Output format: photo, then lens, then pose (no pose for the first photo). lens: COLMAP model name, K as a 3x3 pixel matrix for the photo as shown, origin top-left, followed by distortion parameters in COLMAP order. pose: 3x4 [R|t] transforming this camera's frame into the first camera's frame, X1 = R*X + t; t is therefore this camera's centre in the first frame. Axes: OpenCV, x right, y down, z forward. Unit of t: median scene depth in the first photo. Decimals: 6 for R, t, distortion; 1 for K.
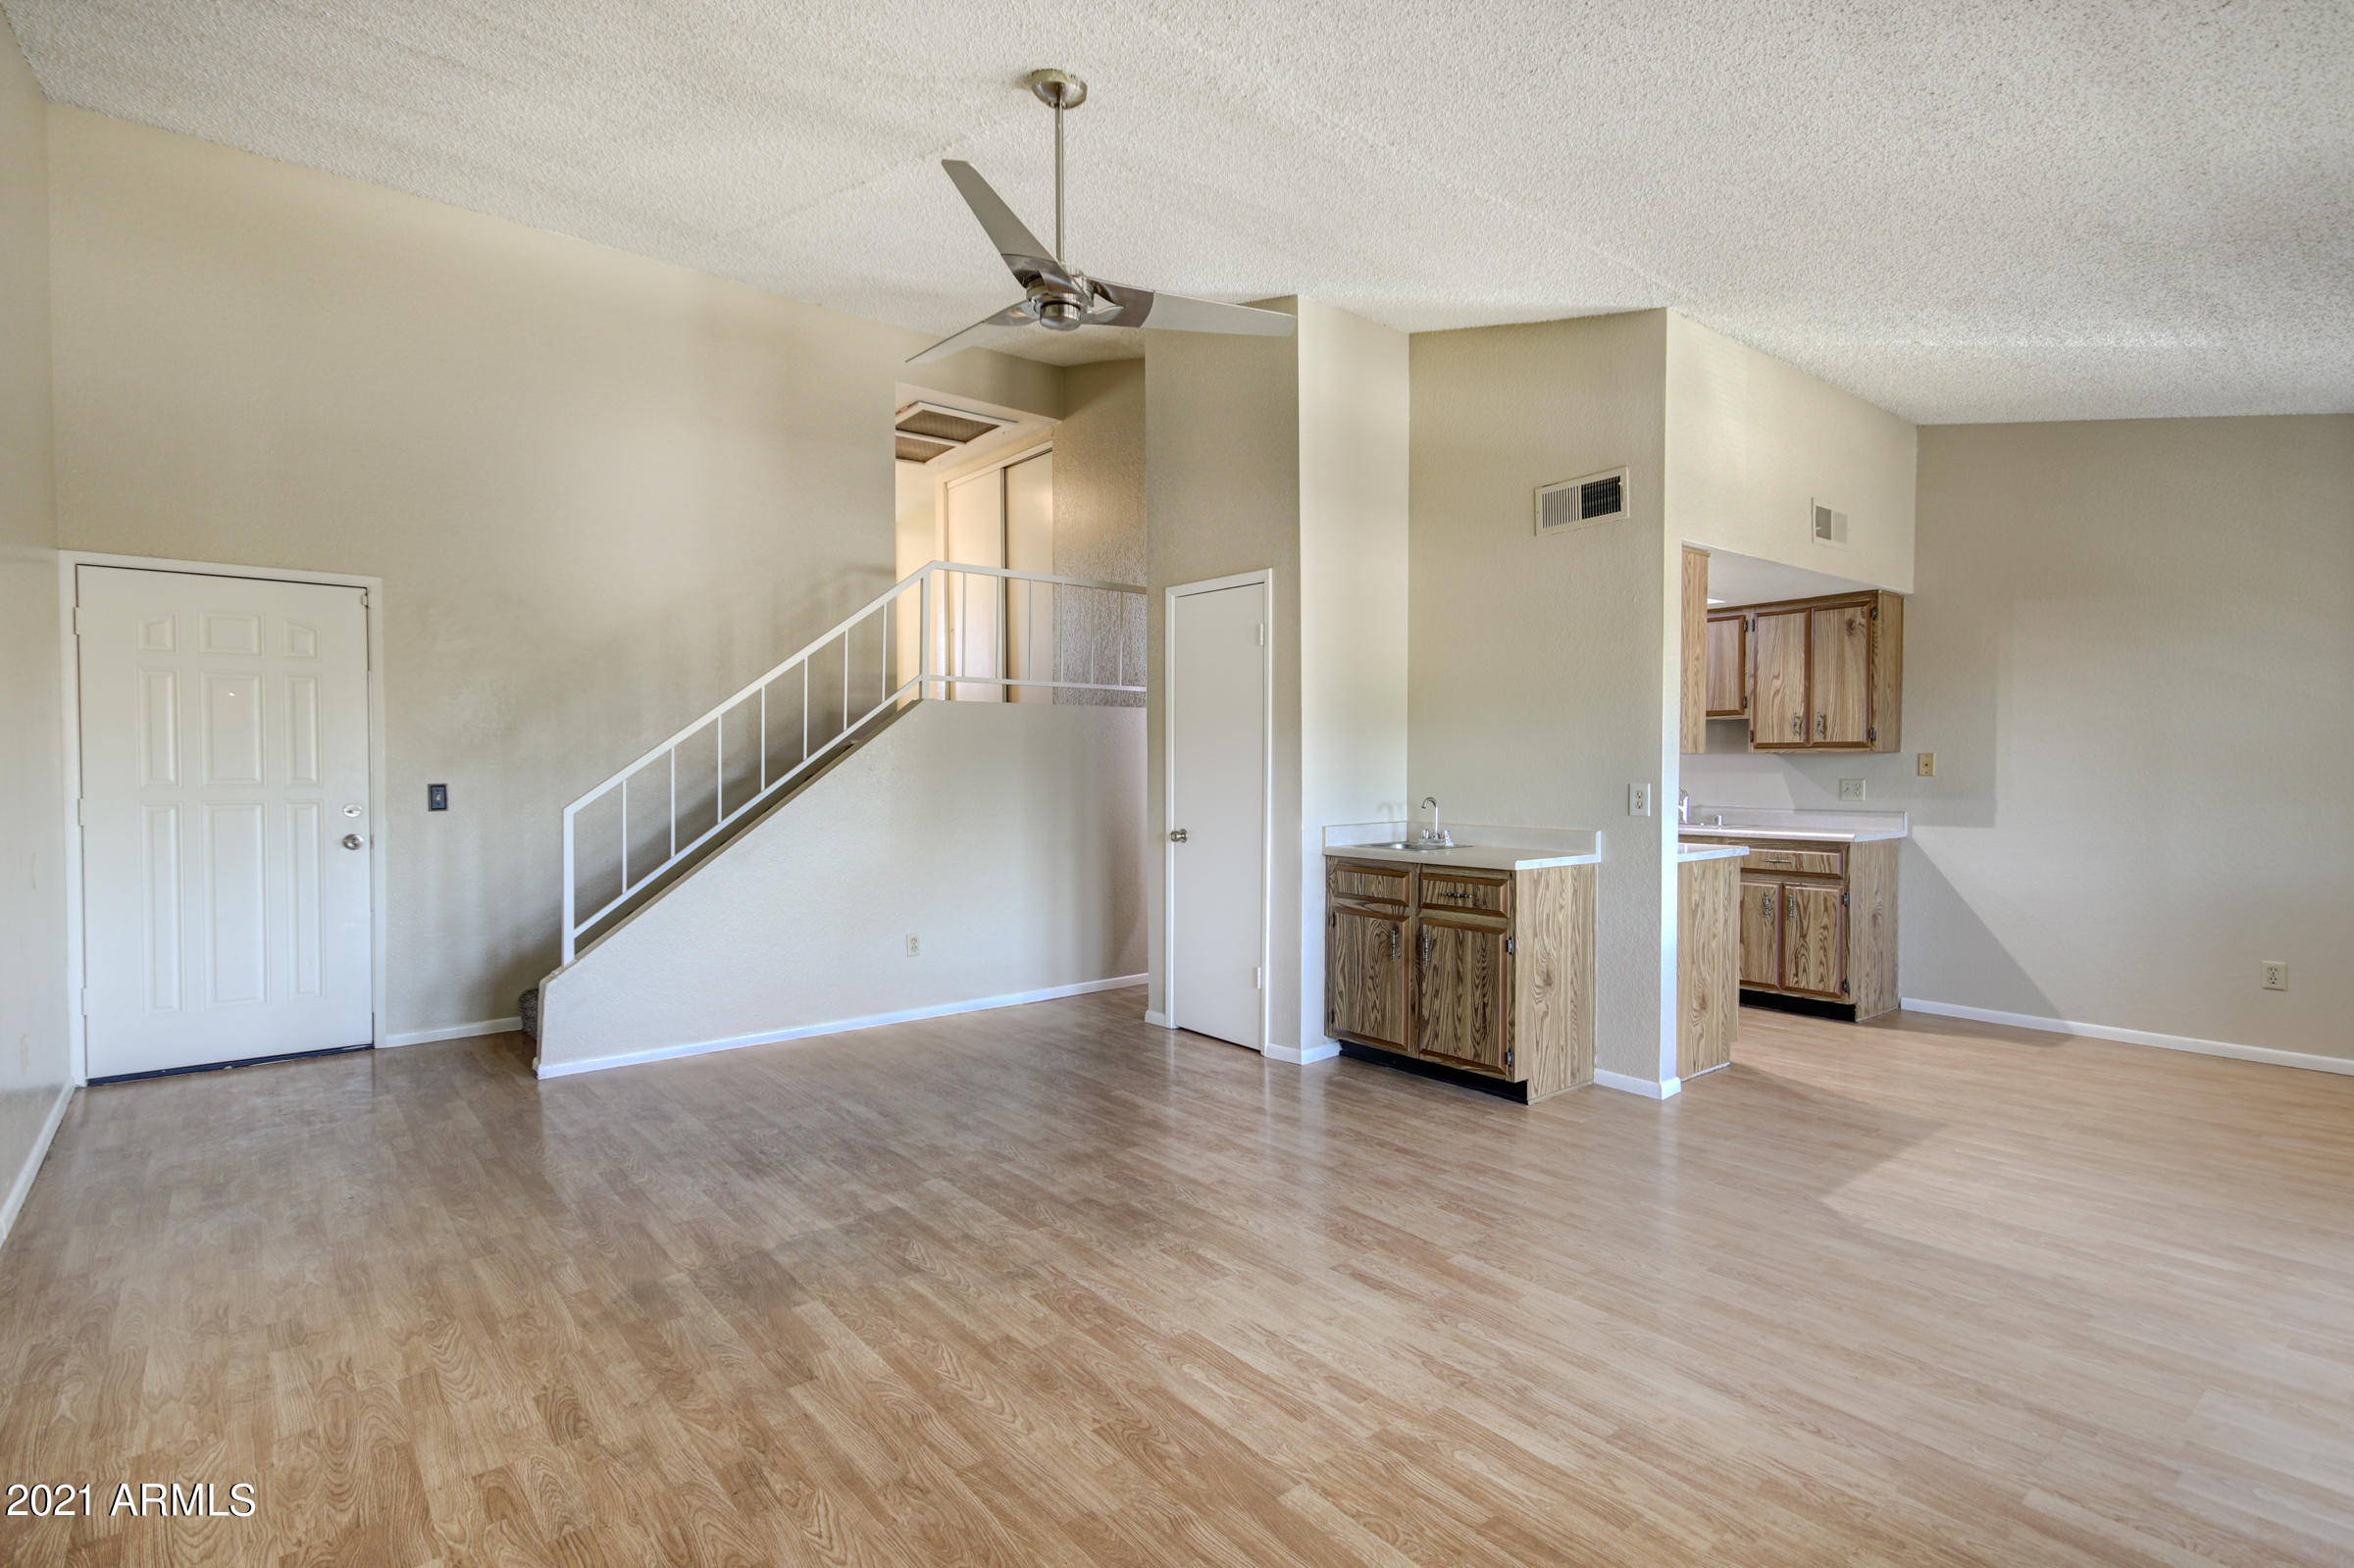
lens RADIAL K [[1140.3, 0, 1131.9], [0, 1140.3, 781.6], [0, 0, 1]] dist [0.017069, 0.000080]
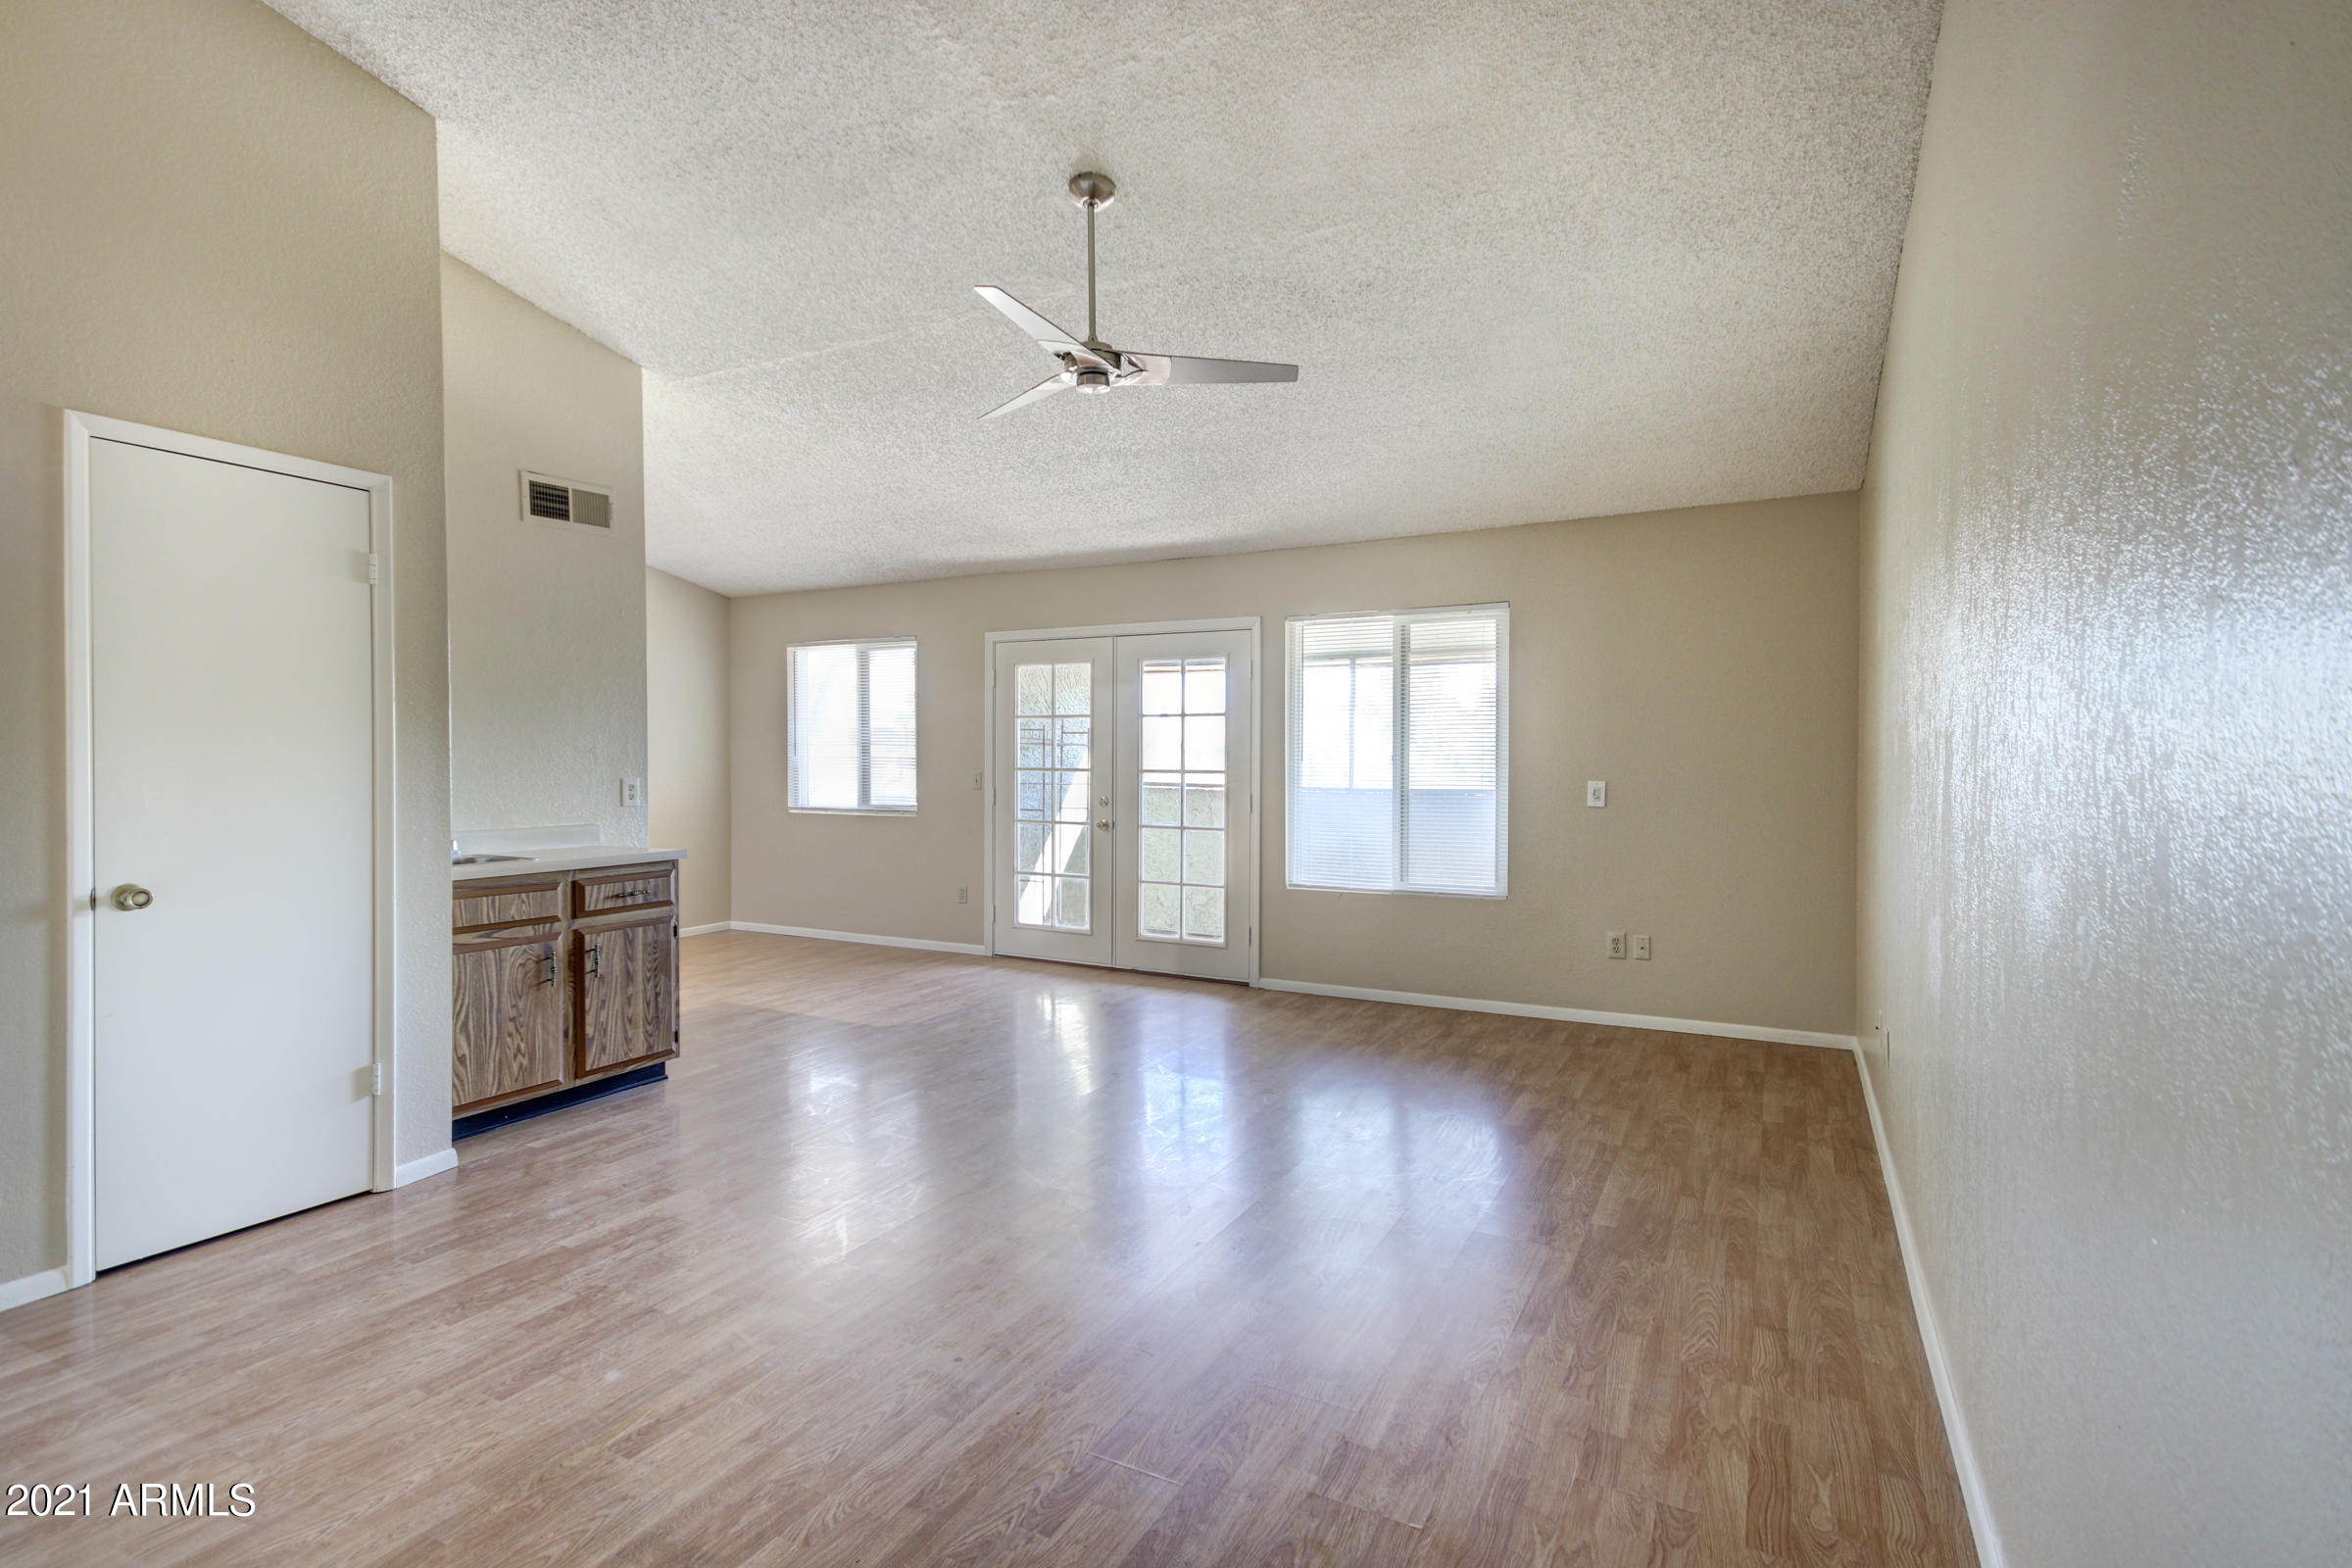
lens RADIAL K [[1139.5, 0, 1130.9], [0, 1139.5, 781.6], [0, 0, 1]] dist [0.017069, 0.000080]
pose [[-0.365035, -0.016085, 0.930855, -0.758366], [0.021166, 0.999449, 0.025571, -0.012294], [-0.930753, 0.029037, -0.364493, 0.924757]]
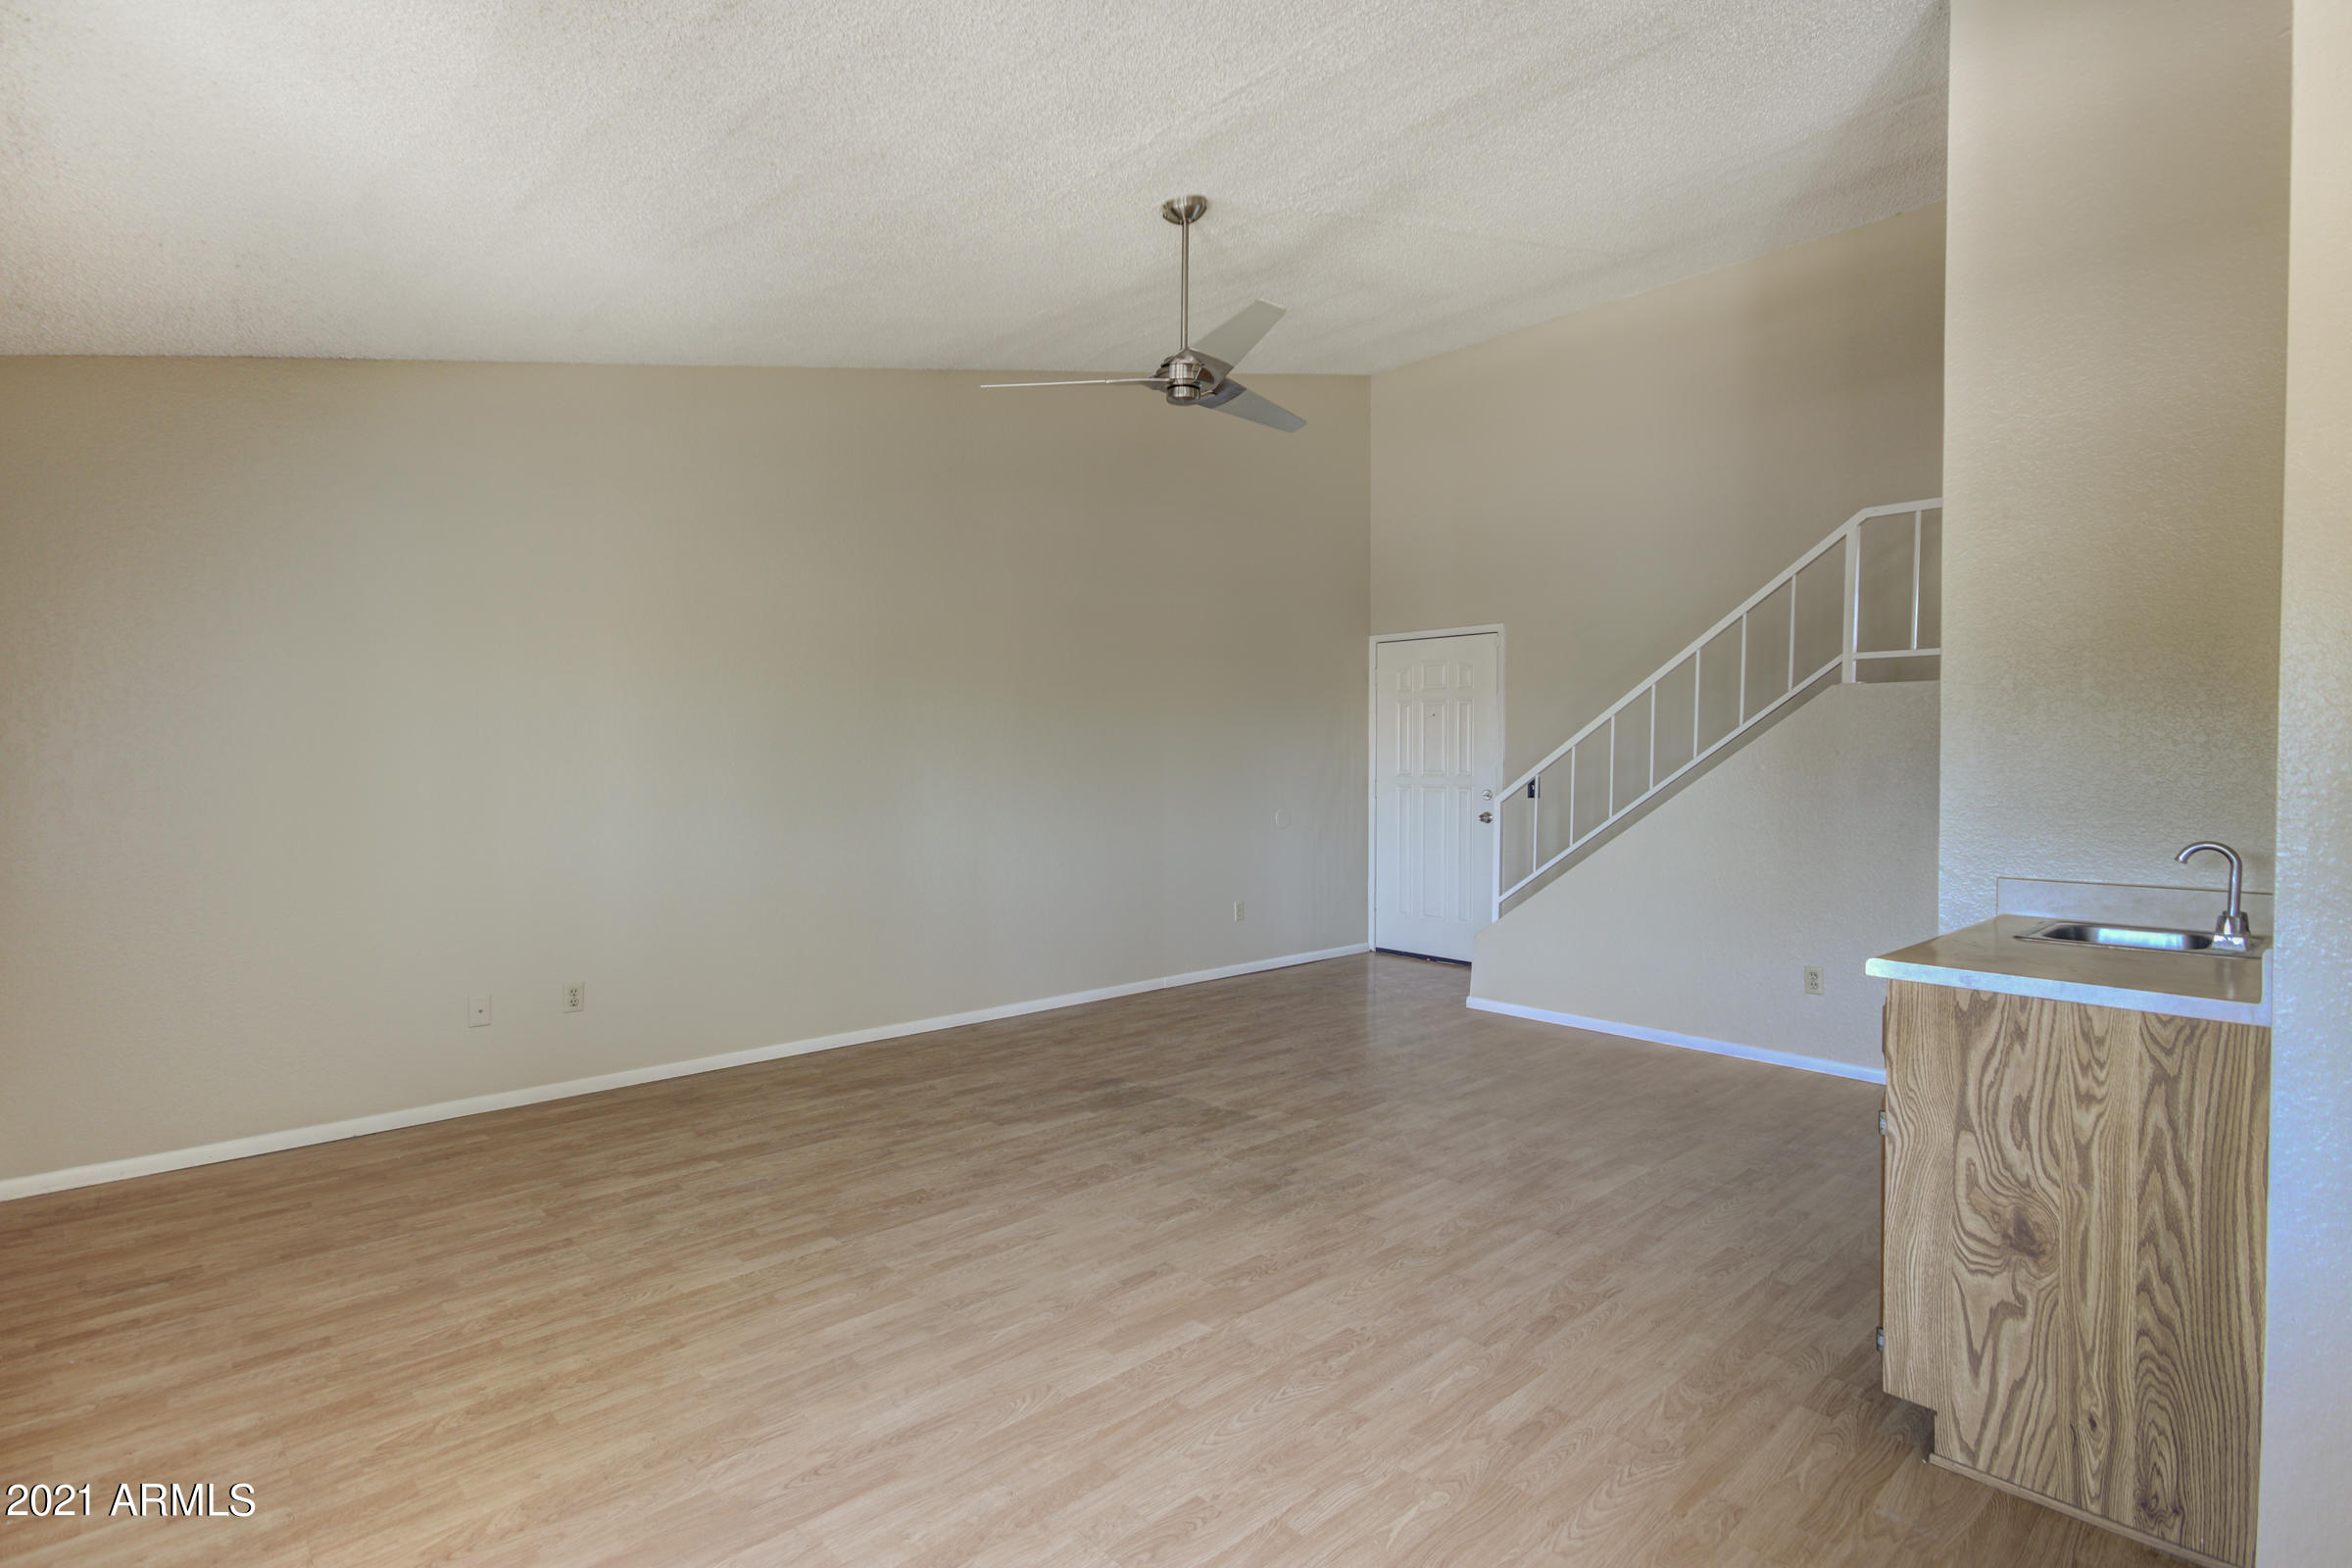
lens RADIAL K [[1155.1, 0, 1176.0], [0, 1155.1, 784.0], [0, 0, 1]] dist [0.013562, -0.001812]
pose [[0.084784, 0.025871, -0.996063, 0.766910], [-0.018470, 0.999532, 0.024389, -0.014524], [0.996228, 0.016329, 0.085222, 0.594176]]
